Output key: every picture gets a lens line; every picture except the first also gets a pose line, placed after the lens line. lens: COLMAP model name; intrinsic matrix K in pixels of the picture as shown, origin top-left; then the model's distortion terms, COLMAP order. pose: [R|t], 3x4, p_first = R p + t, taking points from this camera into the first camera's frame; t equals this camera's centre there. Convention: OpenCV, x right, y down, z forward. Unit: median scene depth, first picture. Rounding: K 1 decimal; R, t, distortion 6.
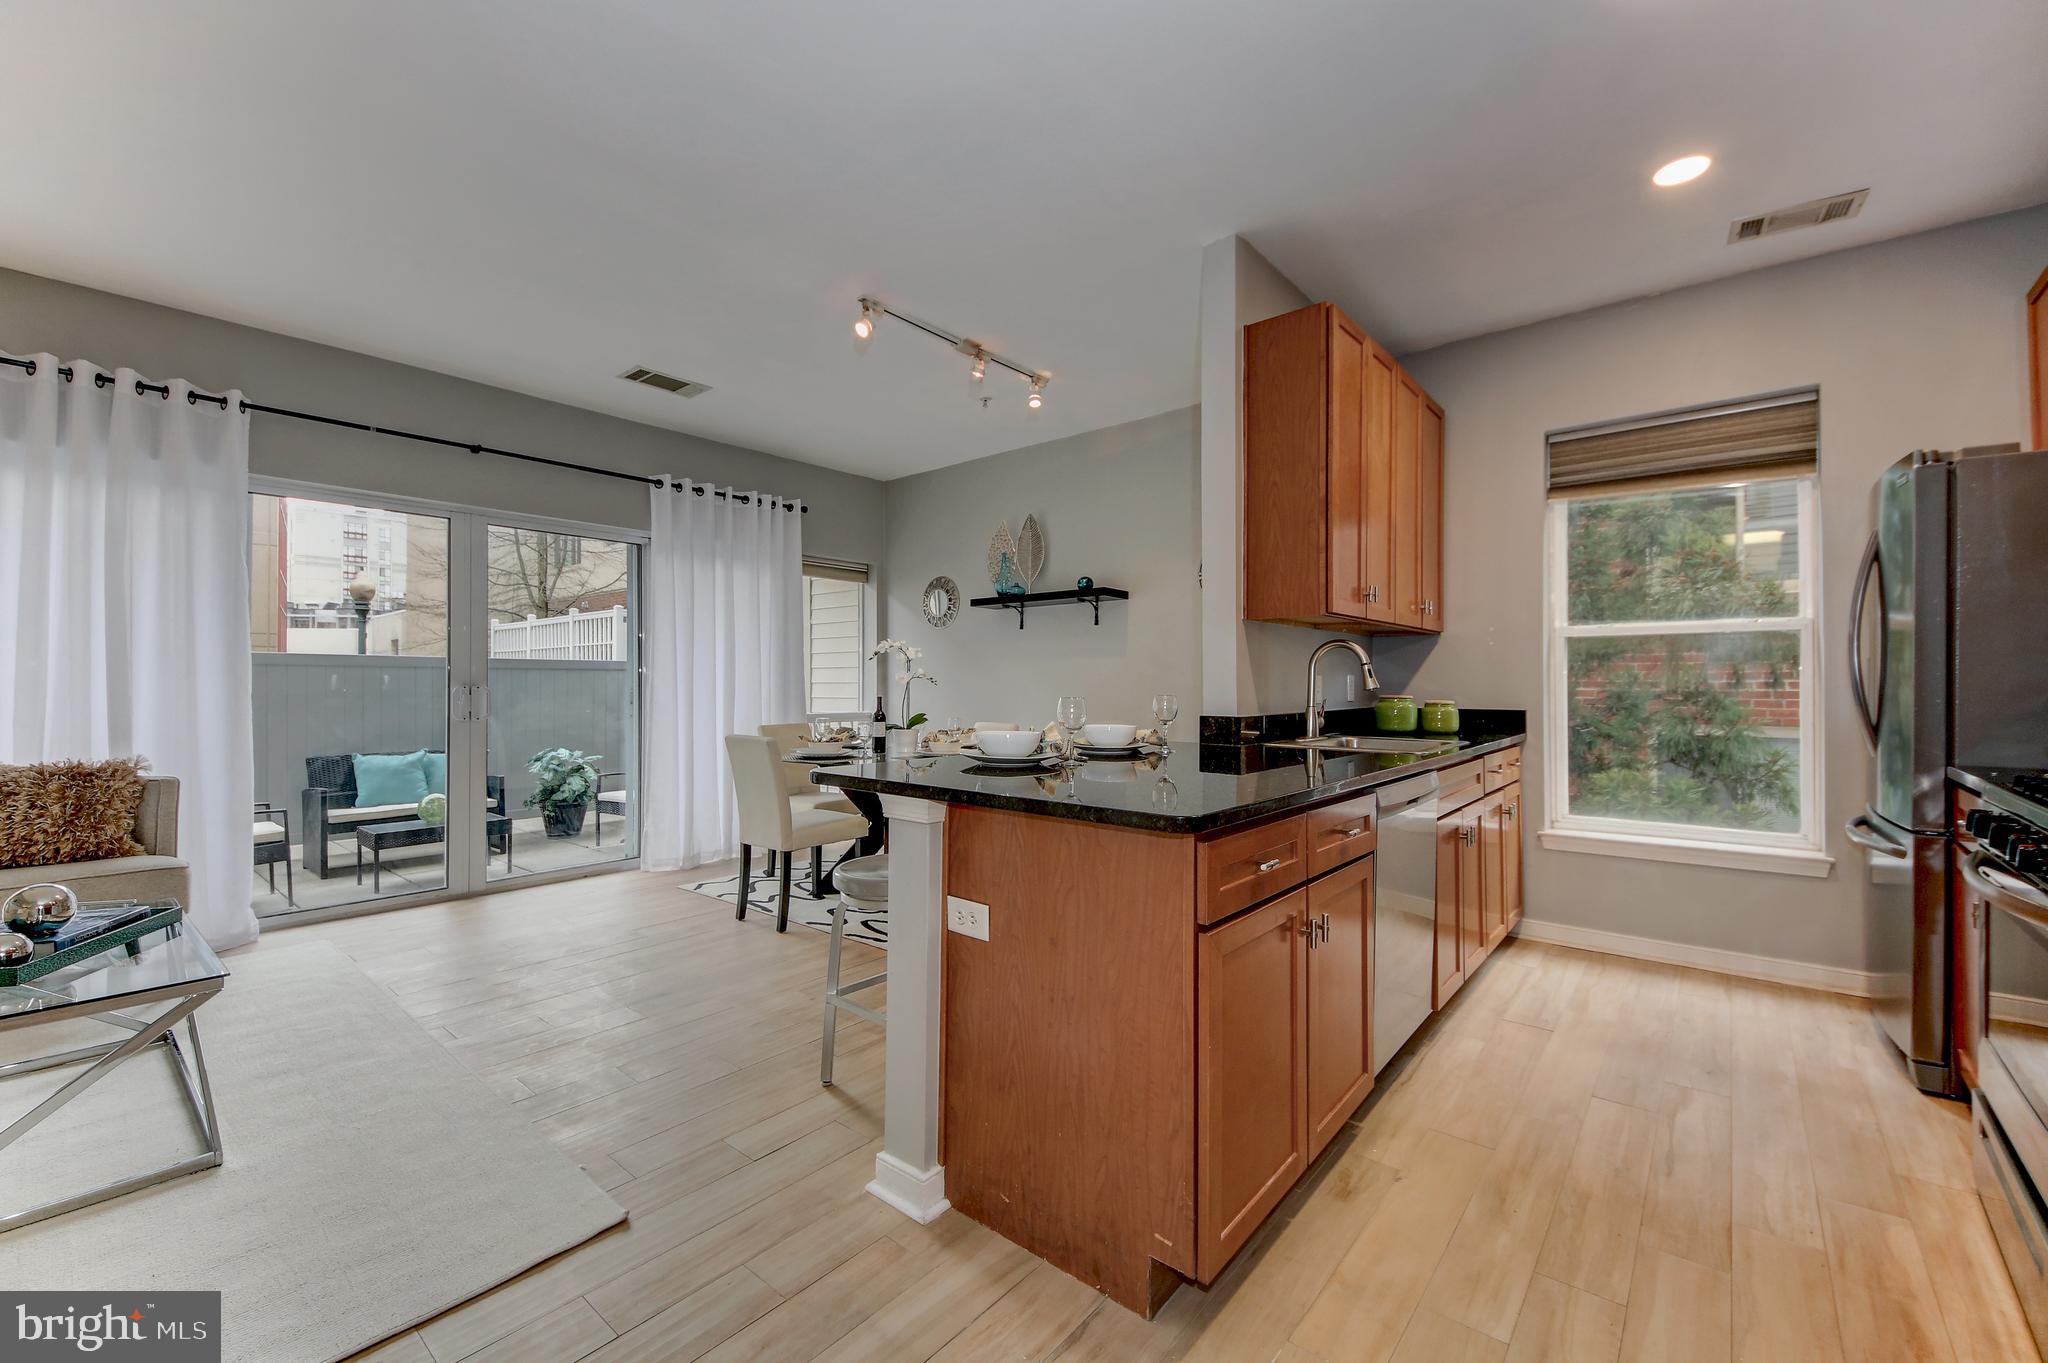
lens RADIAL K [[815.1, 0, 1024.0], [0, 815.1, 681.5], [0, 0, 1]] dist [0.002423, 0.000106]
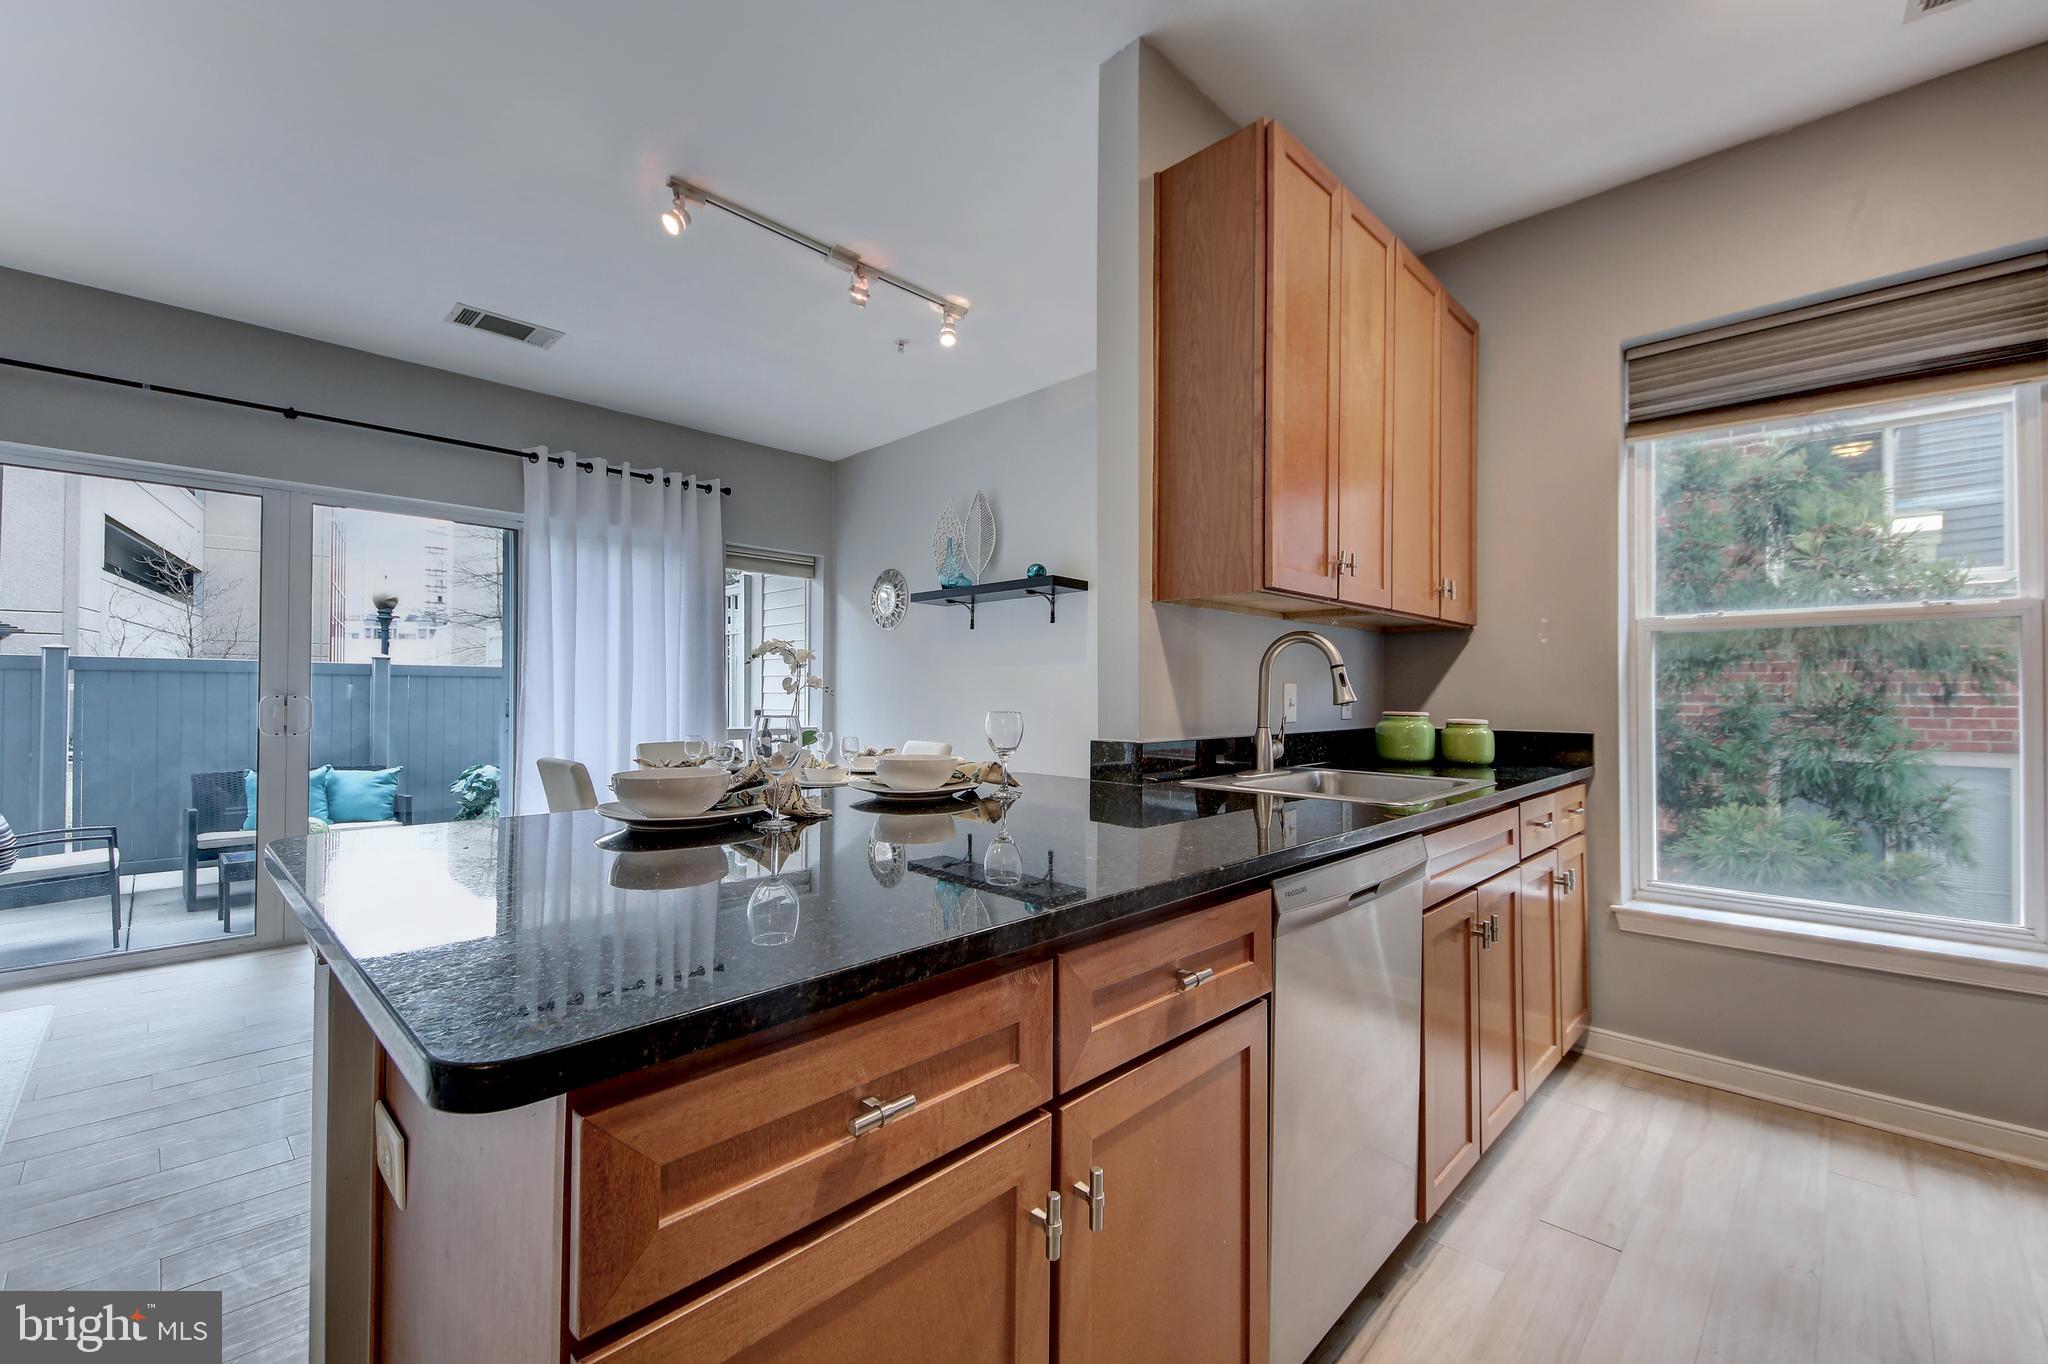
lens RADIAL K [[835.3, 0, 1023.2], [0, 835.3, 688.5], [0, 0, 1]] dist [0.000270, -0.000841]
pose [[0.997247, 0.003030, -0.074092, 0.143286], [-0.003488, 0.999976, -0.006048, 0.001537], [0.074072, 0.006290, 0.997233, 0.196556]]
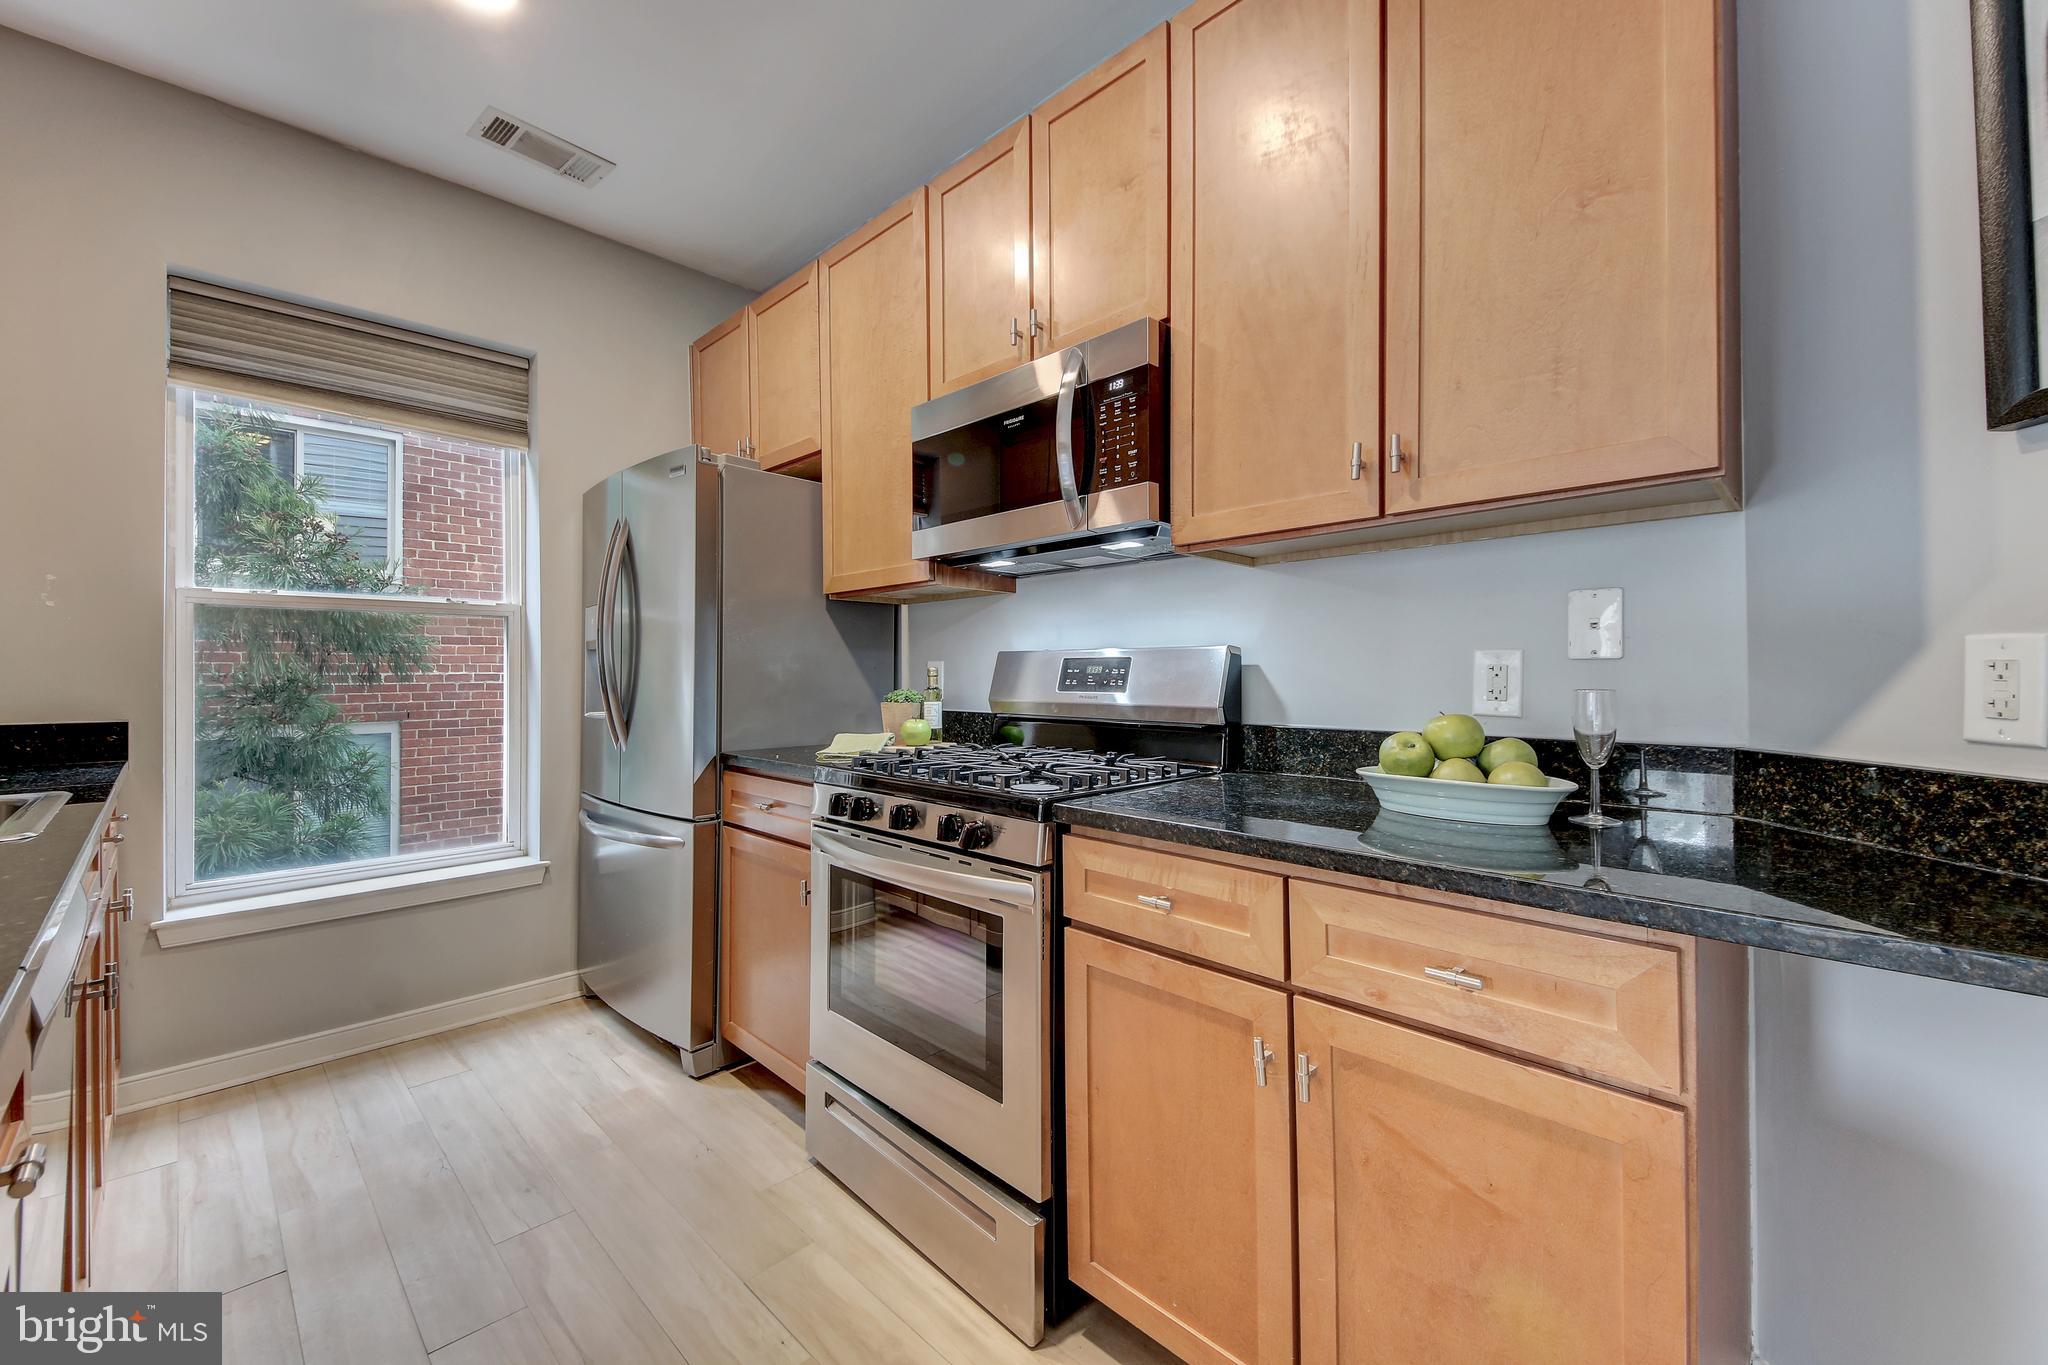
lens RADIAL K [[821.5, 0, 1034.5], [0, 821.5, 670.3], [0, 0, 1]] dist [0.003404, 0.000214]
pose [[0.071281, 0.005694, 0.997440, 0.058316], [0.001562, 0.999982, -0.005820, 0.002095], [-0.997455, 0.001972, 0.071271, 0.254527]]
